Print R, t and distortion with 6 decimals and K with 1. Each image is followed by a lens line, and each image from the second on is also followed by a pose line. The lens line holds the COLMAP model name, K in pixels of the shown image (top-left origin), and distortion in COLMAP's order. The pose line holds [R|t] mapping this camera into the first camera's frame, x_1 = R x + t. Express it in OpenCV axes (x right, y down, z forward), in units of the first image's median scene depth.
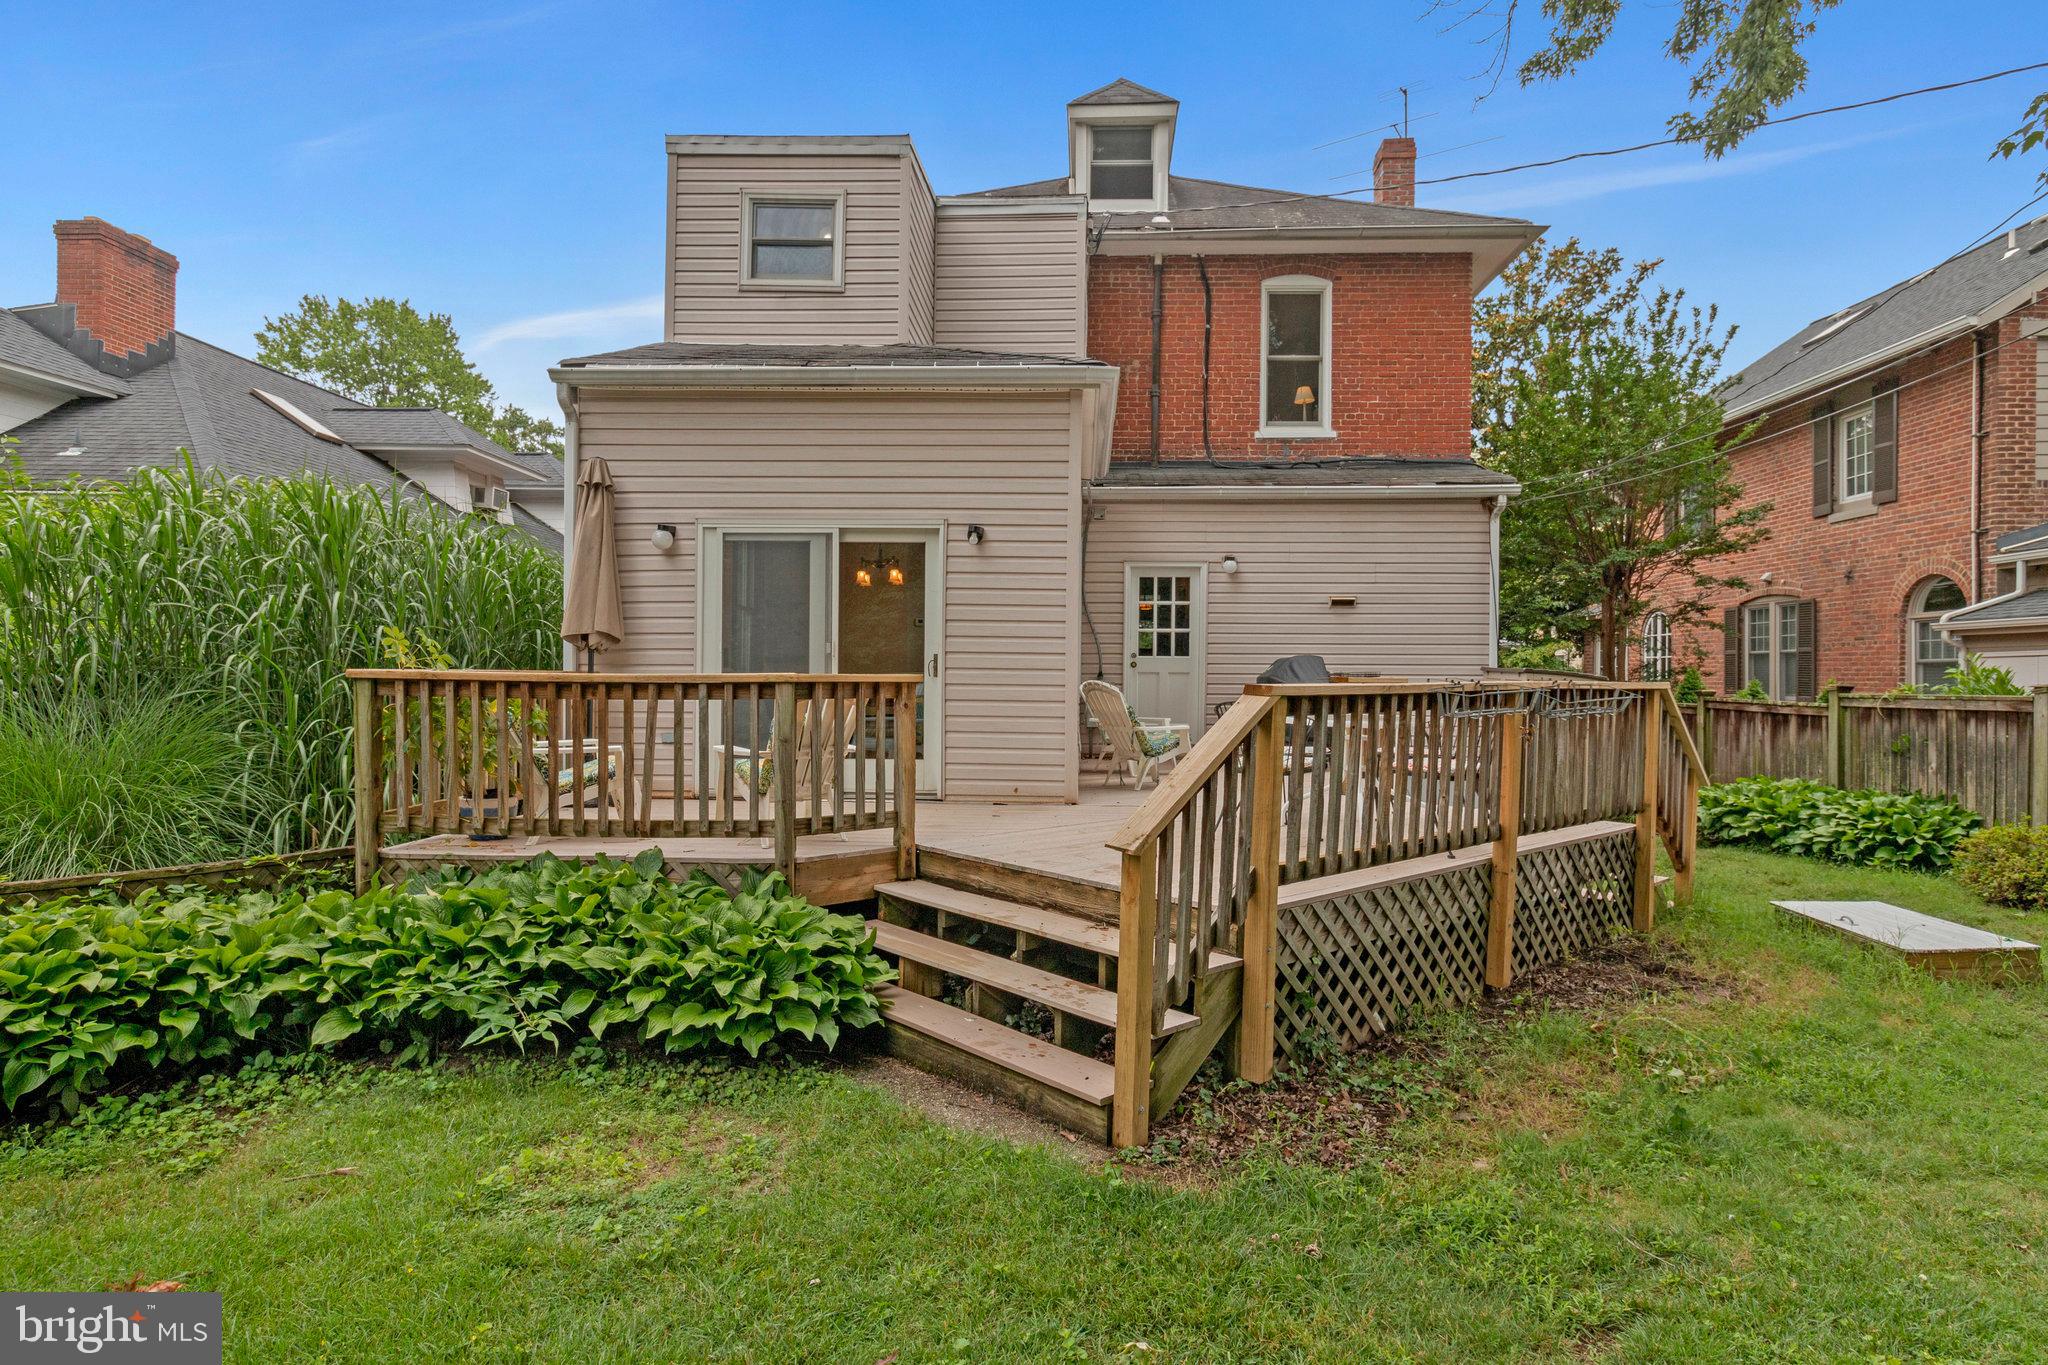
lens RADIAL K [[1109.5, 0, 1028.7], [0, 1109.5, 680.0], [0, 0, 1]] dist [0.000896, -0.000869]
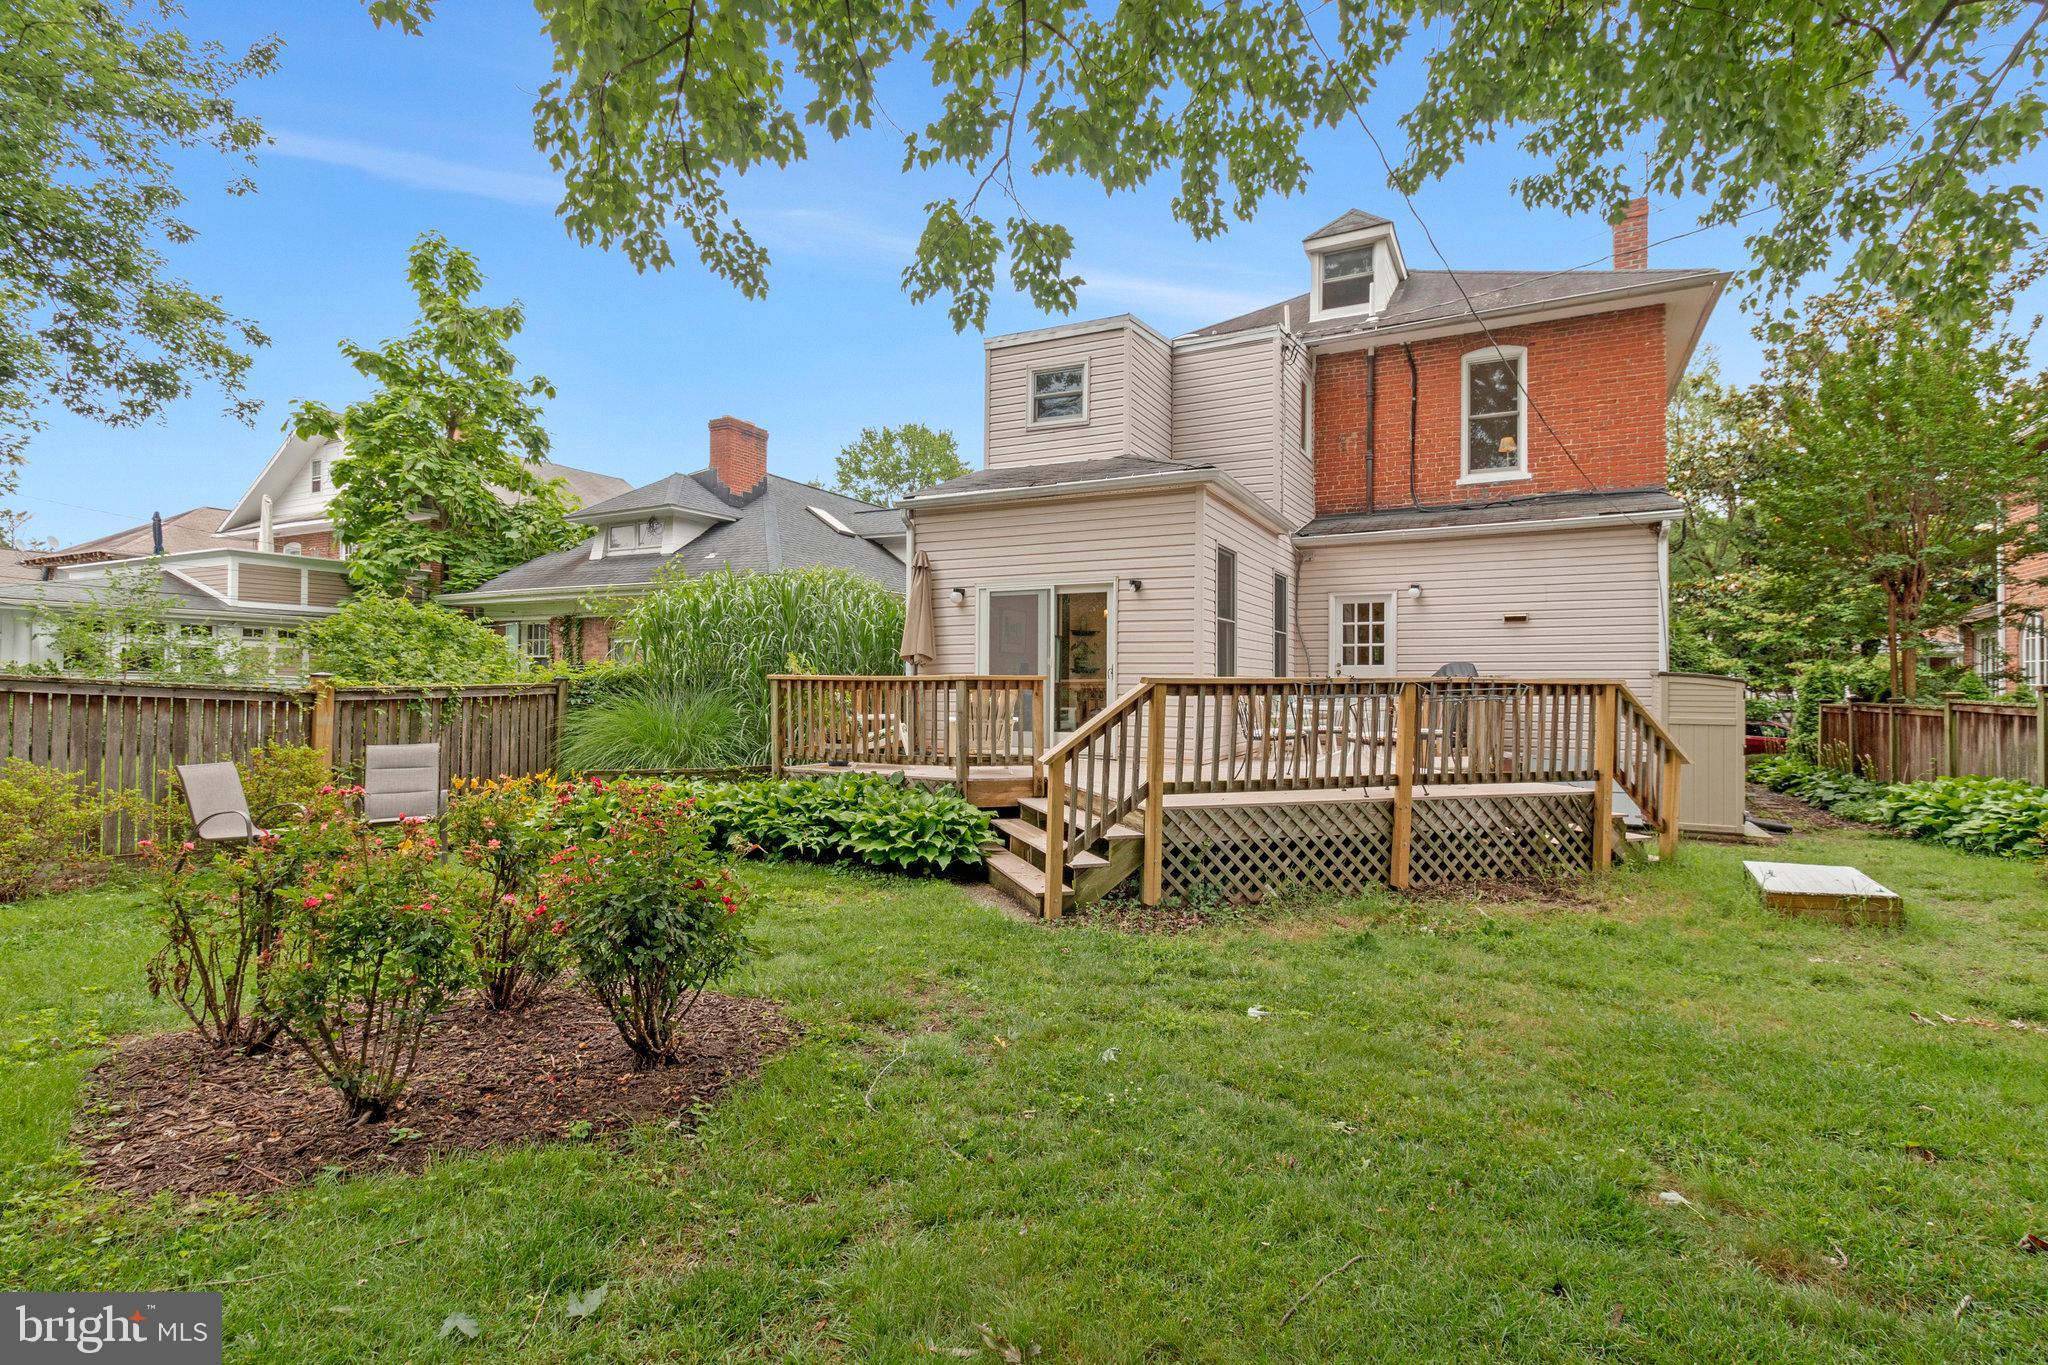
lens RADIAL K [[945.8, 0, 1024.0], [0, 945.8, 682.5], [0, 0, 1]] dist [0.008615, 0.000344]
pose [[0.906761, -0.004069, -0.421626, 0.227725], [0.000011, 0.999954, -0.009625, 0.009067], [0.421646, 0.008723, 0.906719, -0.152255]]
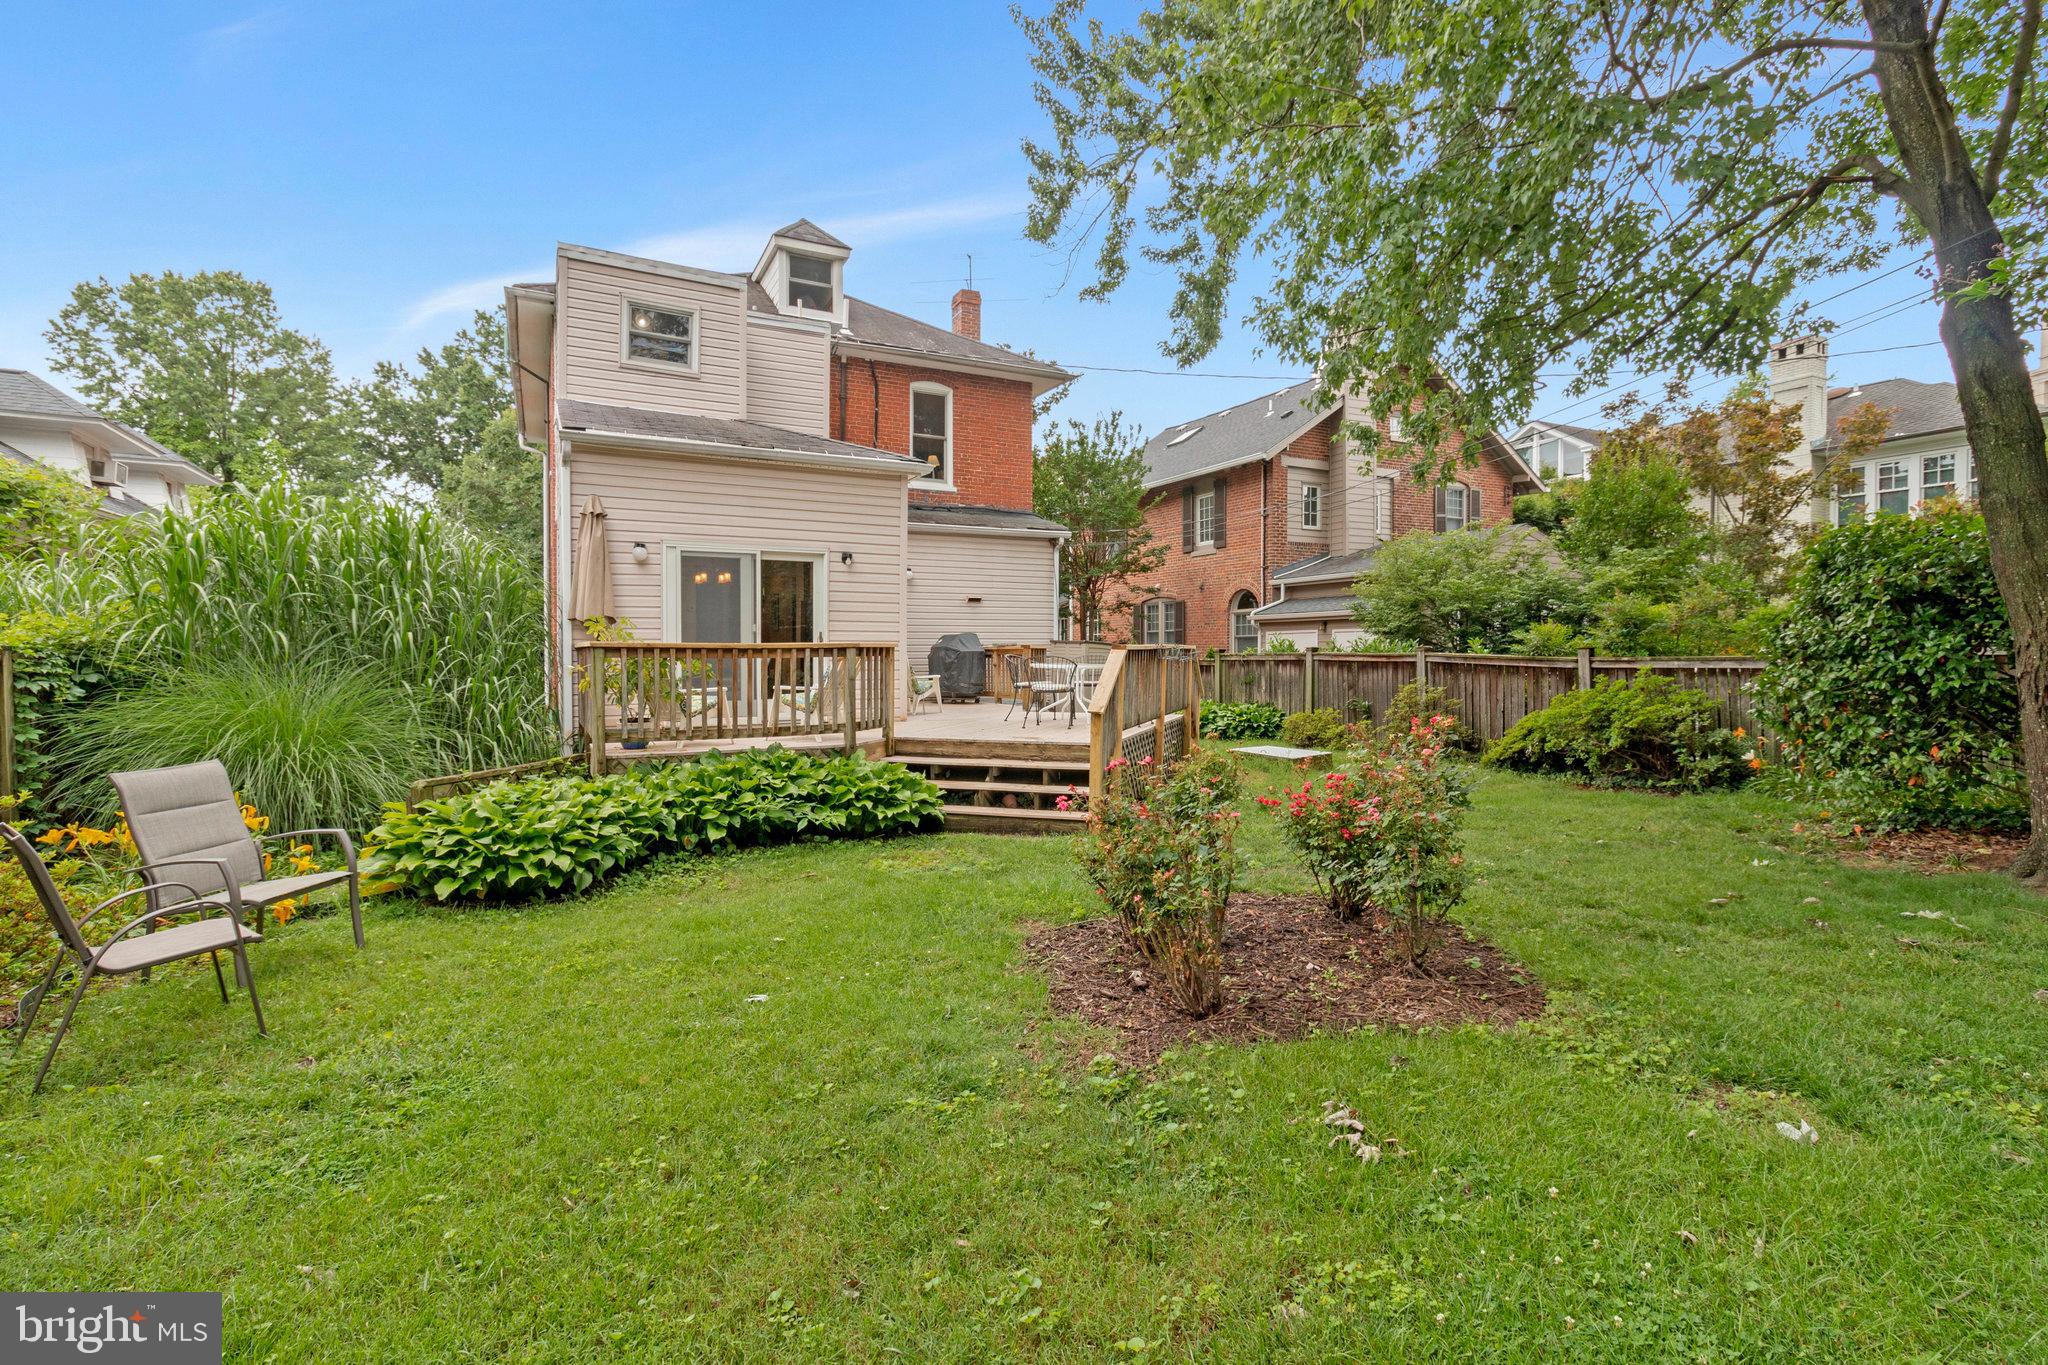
lens RADIAL K [[964.9, 0, 1029.3], [0, 964.9, 673.8], [0, 0, 1]] dist [0.003557, 0.000101]
pose [[0.863900, -0.020874, 0.503231, -0.337469], [0.010677, 0.999675, 0.023138, 0.005202], [-0.503550, -0.014616, 0.863842, -0.230033]]
